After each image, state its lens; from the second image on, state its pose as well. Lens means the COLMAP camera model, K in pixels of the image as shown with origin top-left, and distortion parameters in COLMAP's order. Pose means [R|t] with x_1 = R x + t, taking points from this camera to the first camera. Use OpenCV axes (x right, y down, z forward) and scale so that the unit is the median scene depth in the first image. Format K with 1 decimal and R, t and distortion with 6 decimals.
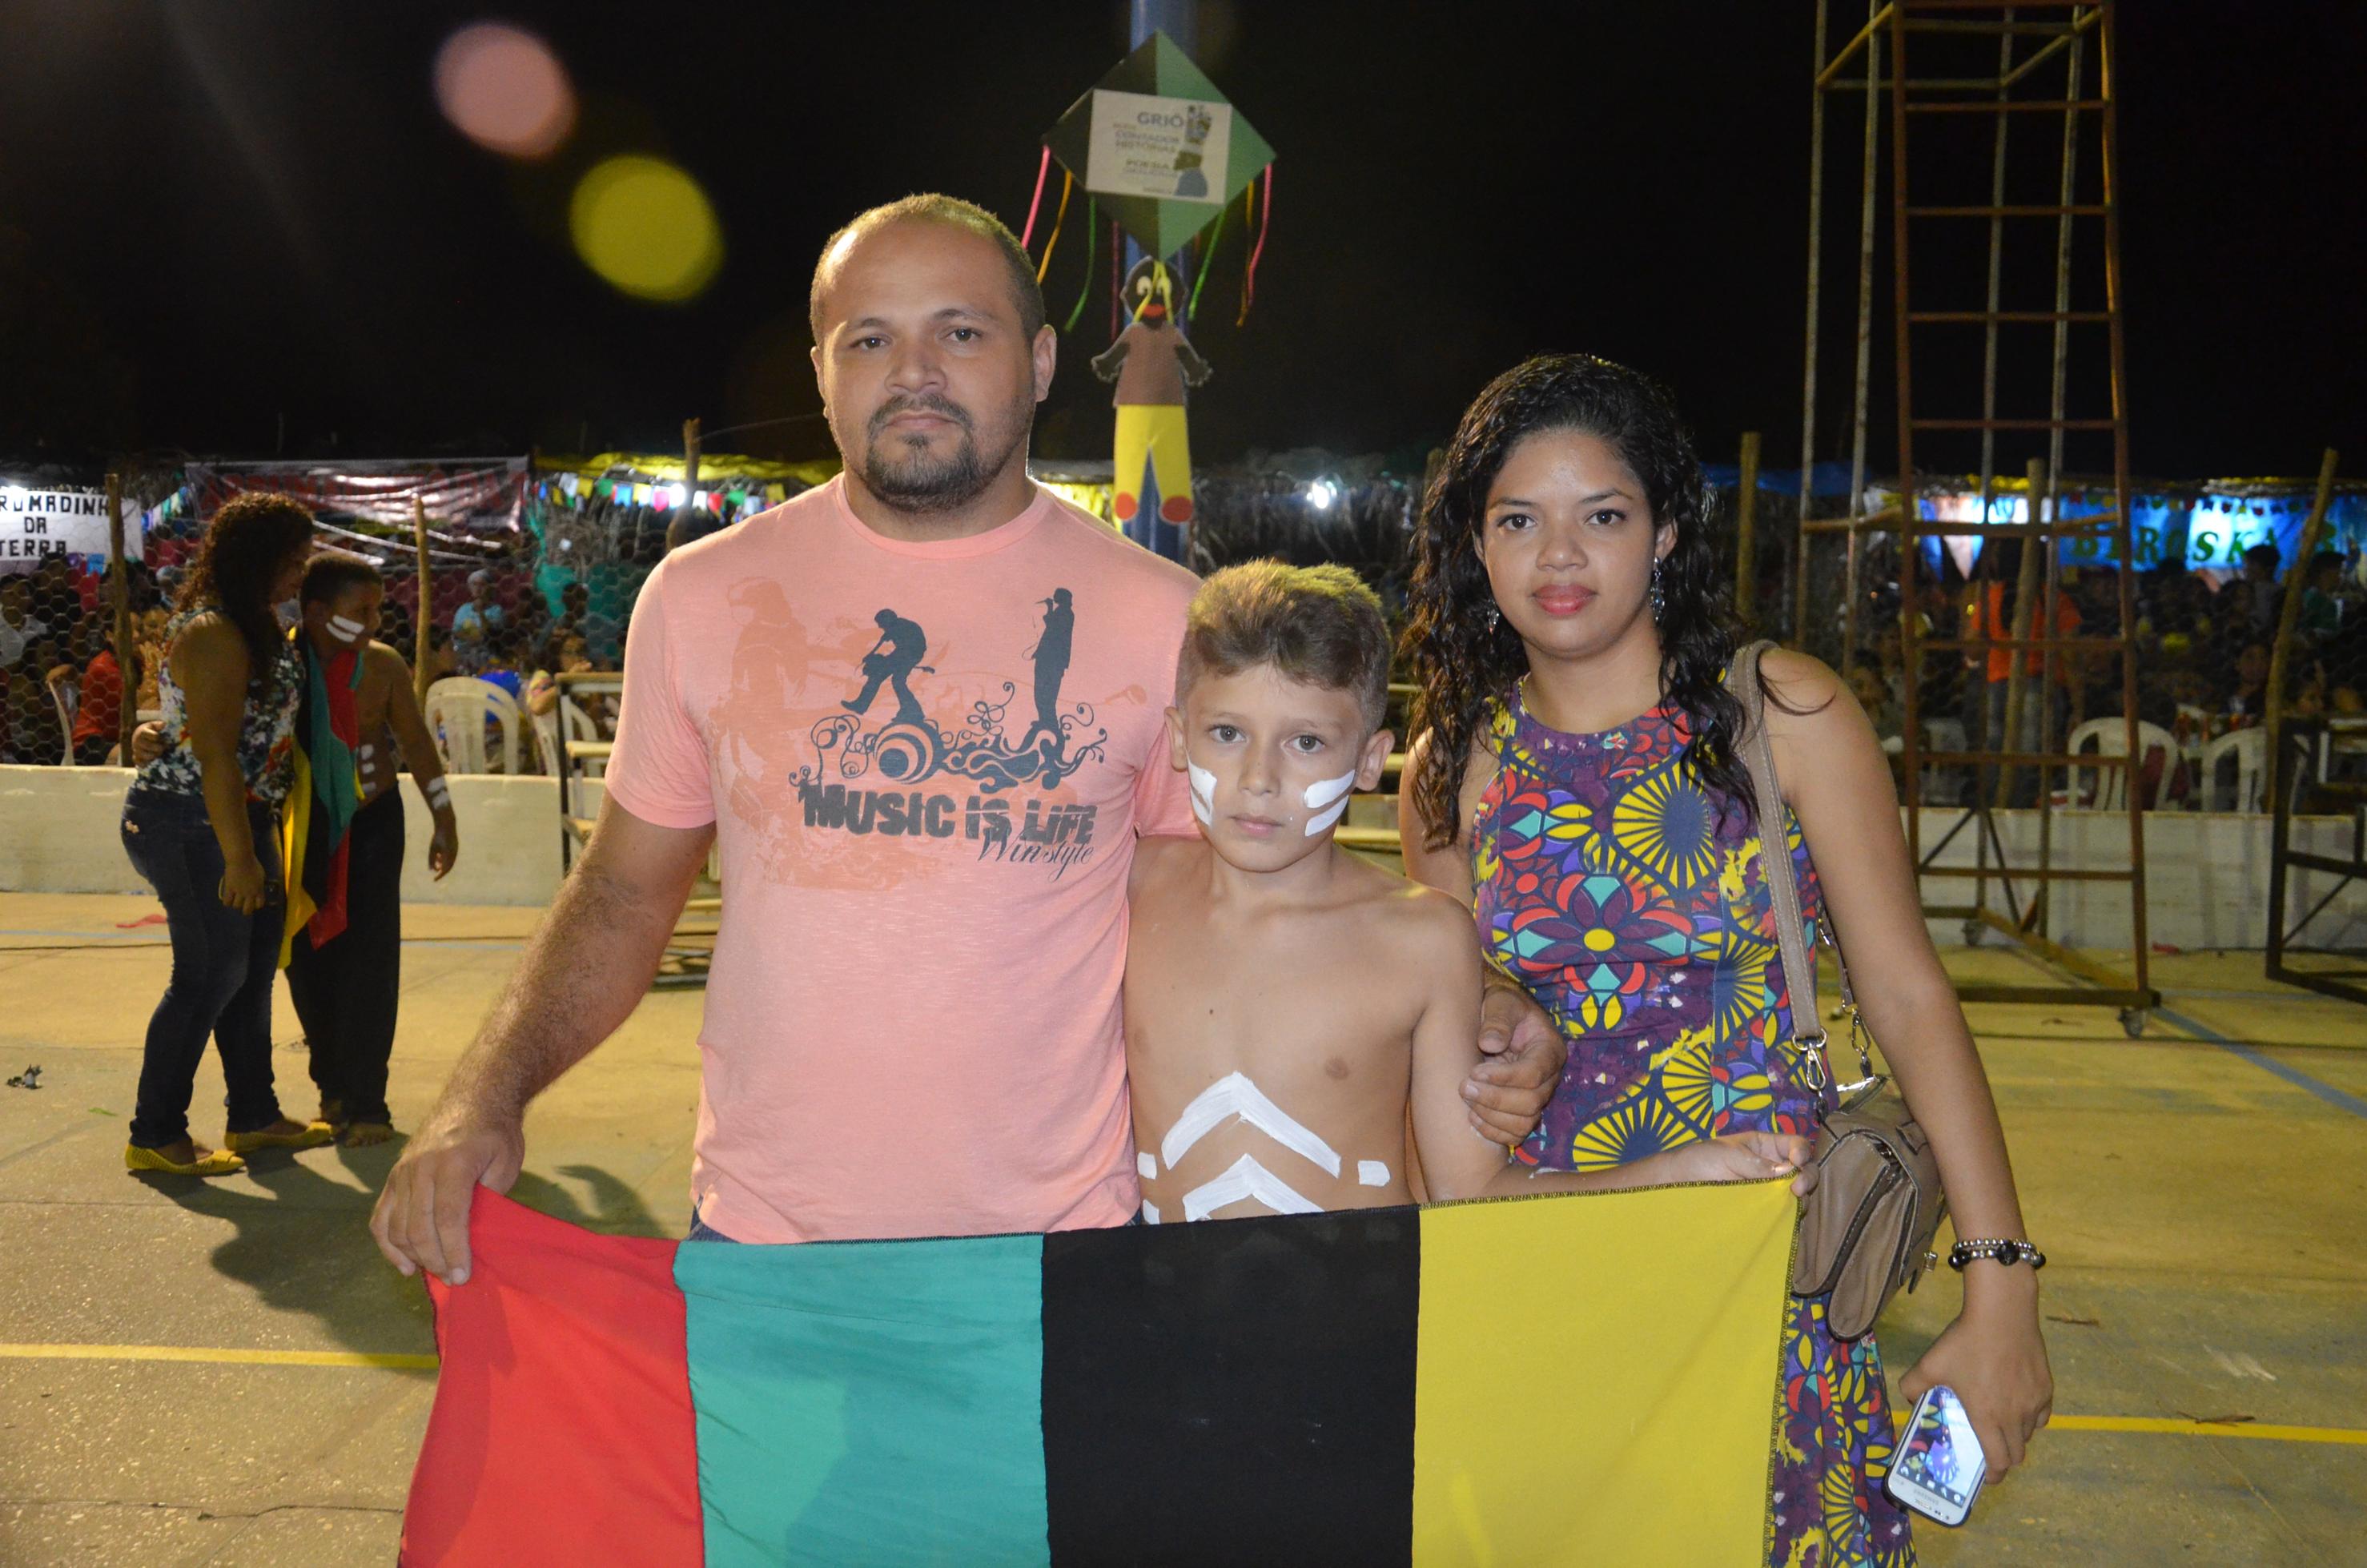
lens RADIAL K [[2214.0, 0, 1183.5], [0, 2214.0, 784.0], [0, 0, 1]] dist [-0.102322, 0.219093]
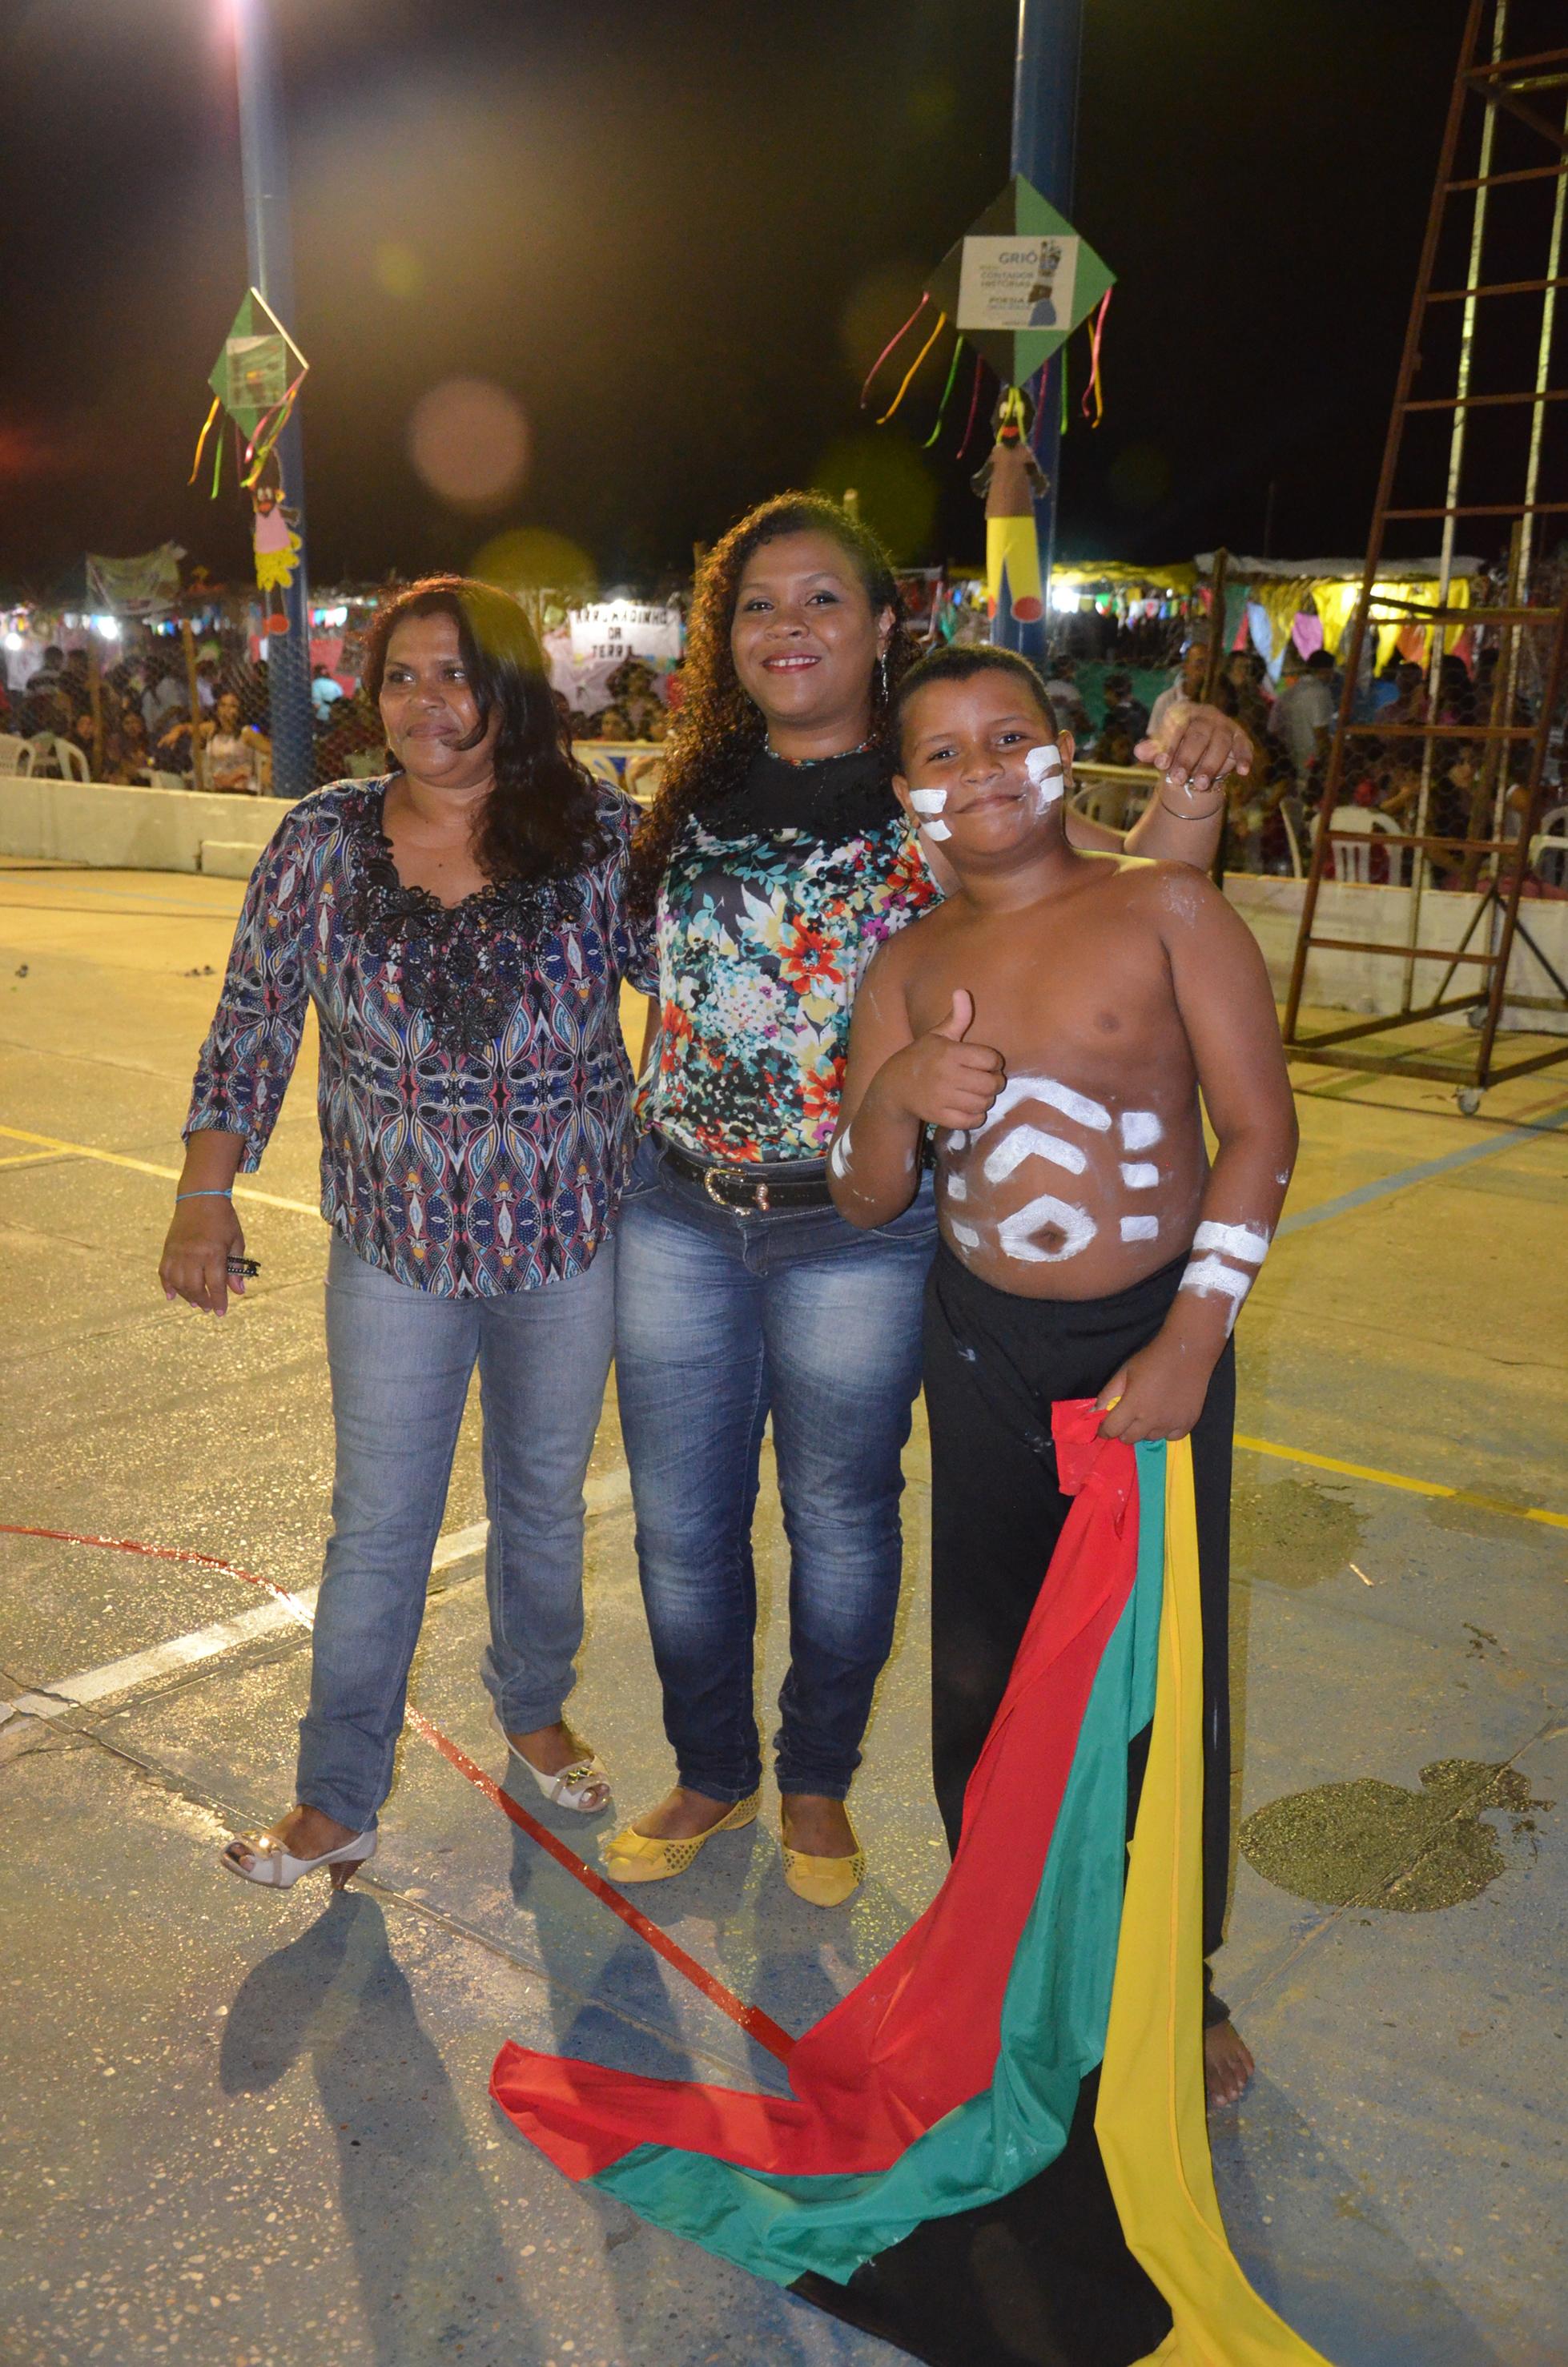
lens RADIAL K [[2214.0, 0, 784.0], [0, 2214.0, 1183.5], [0, 0, 1]] dist [-0.102322, 0.219093]
pose [[0.806348, 0.130150, -0.576944, 0.601777], [-0.053616, 0.987557, 0.147842, 0.008945], [0.589006, -0.088279, 0.803293, -0.020230]]
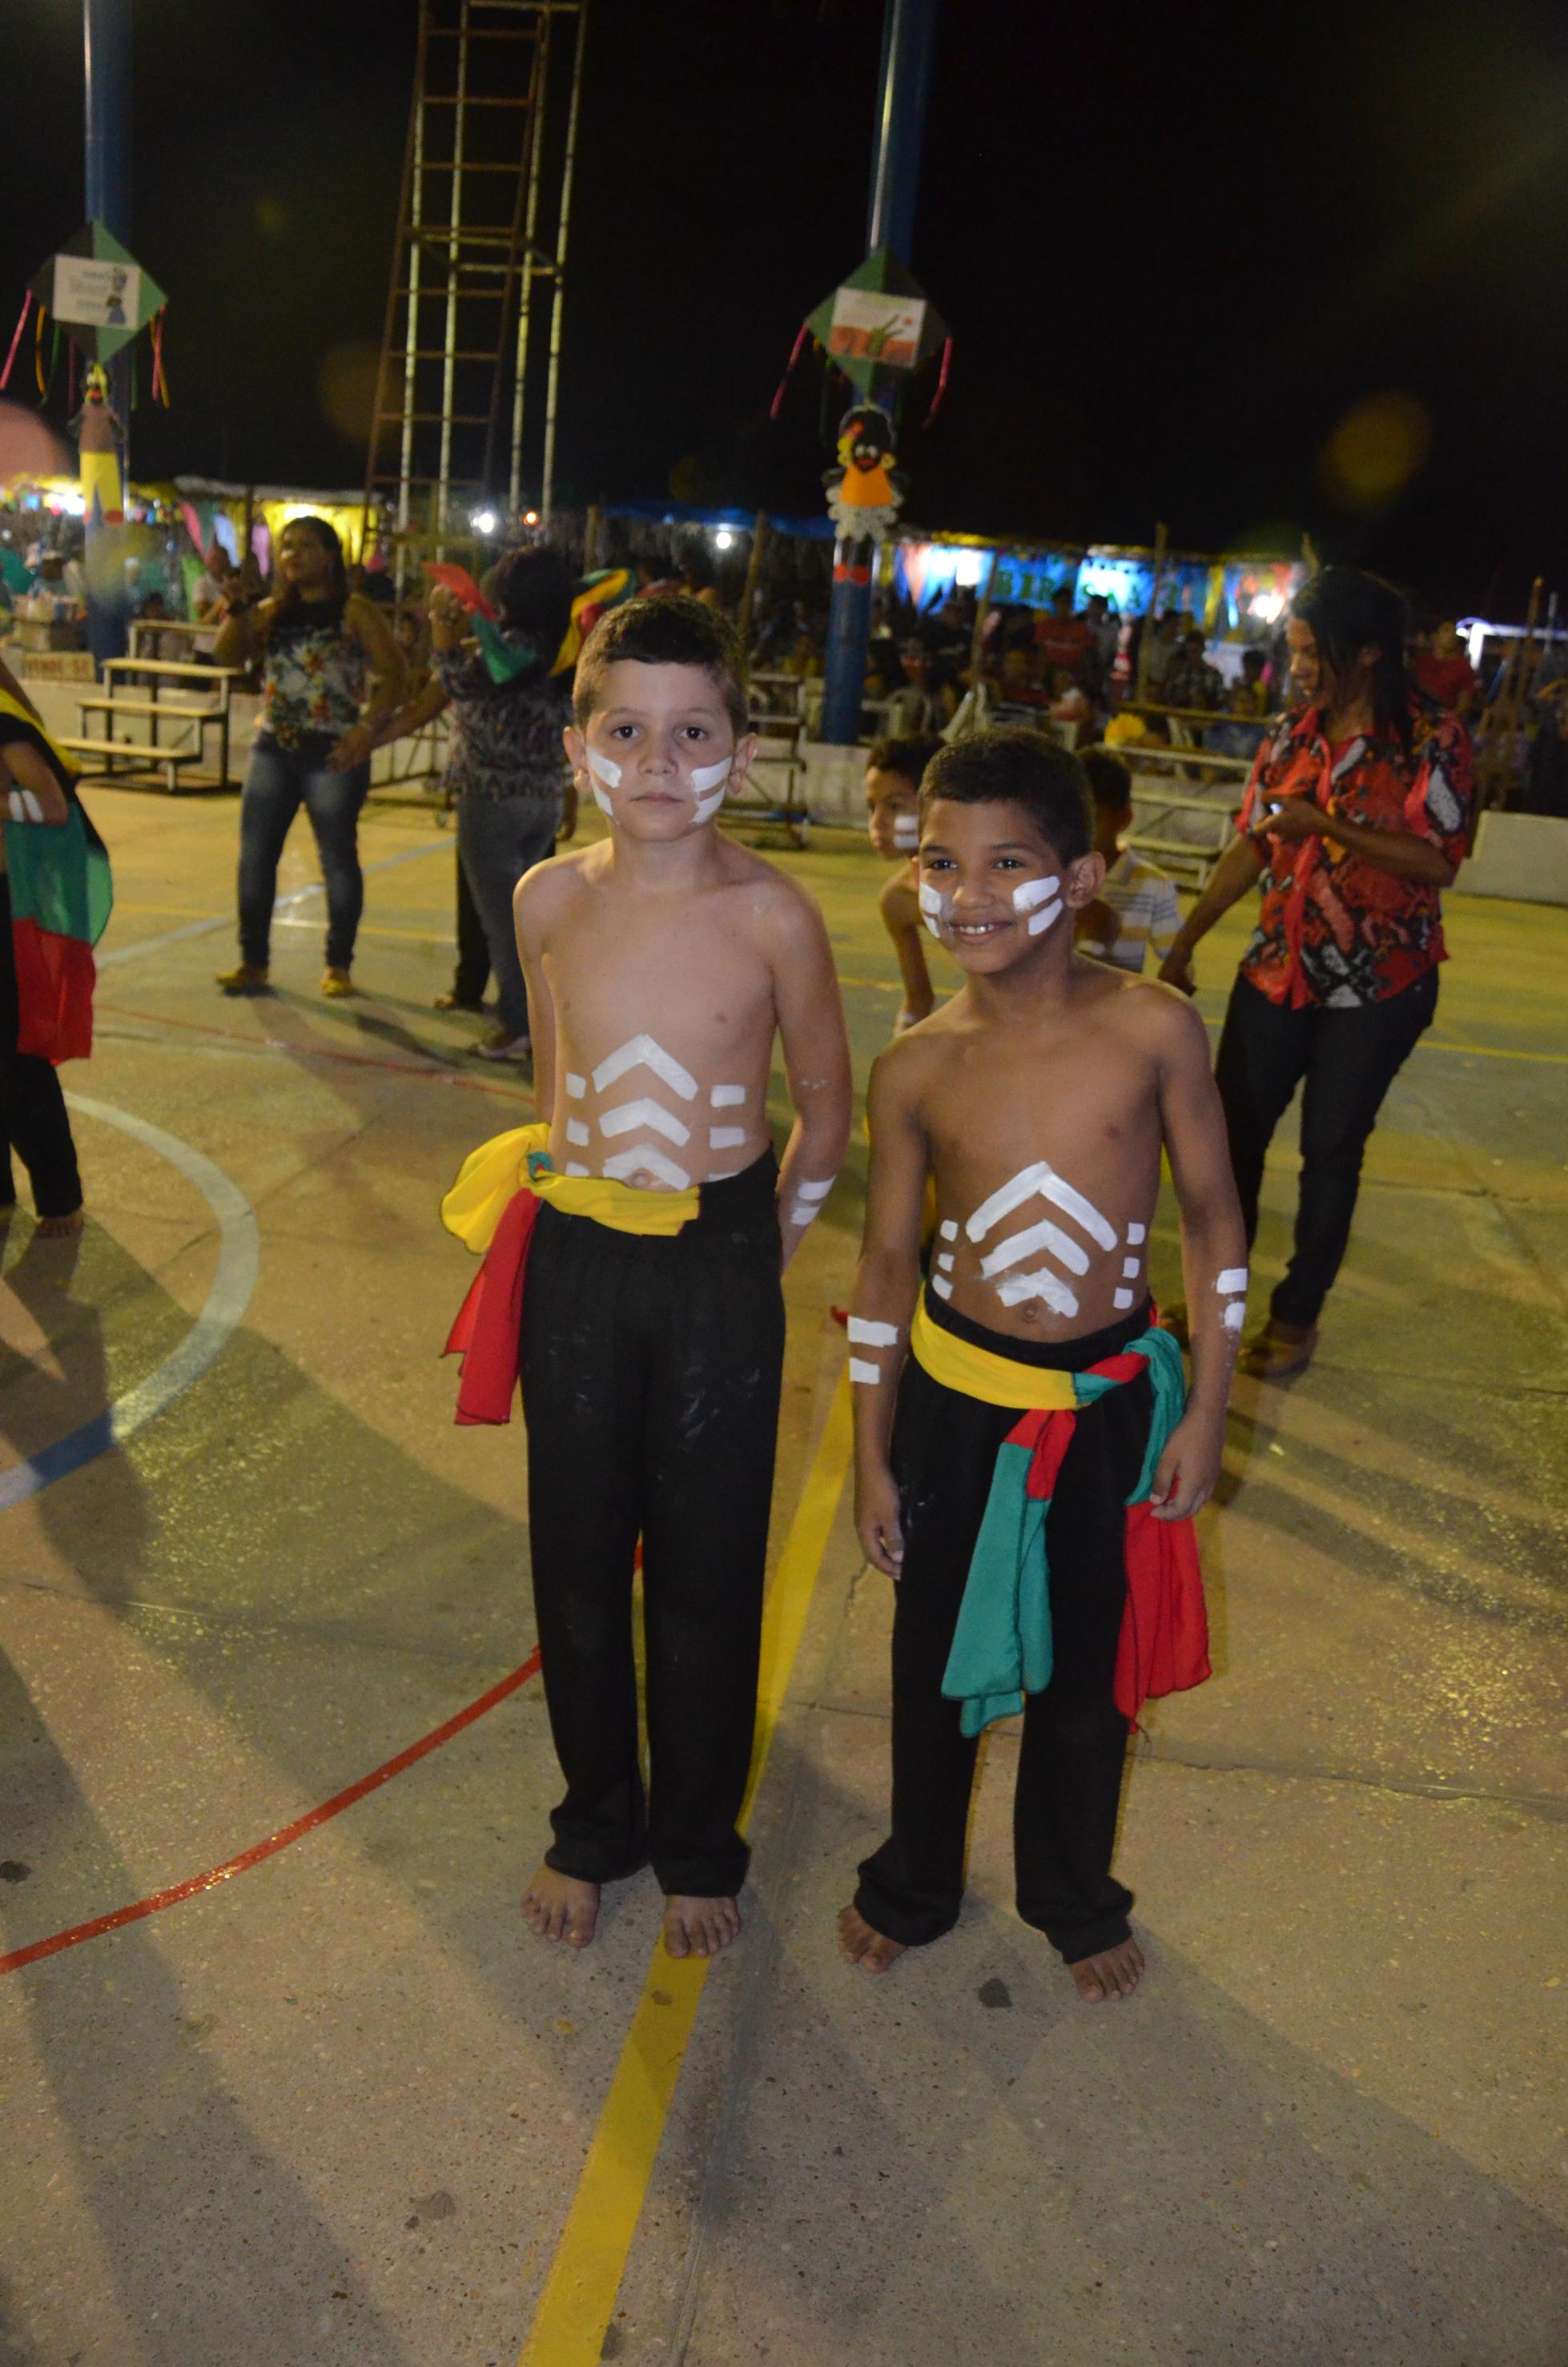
lens RADIAL K [[1861.2, 0, 784.0], [0, 1861.2, 1183.5], [0, 0, 1]] dist [-0.145696, 0.119101]
pose [[0.993343, 0.088526, -0.073707, 0.666007], [-0.071382, 0.975242, 0.209304, 0.049223], [0.090411, -0.202649, 0.975069, -0.416100]]
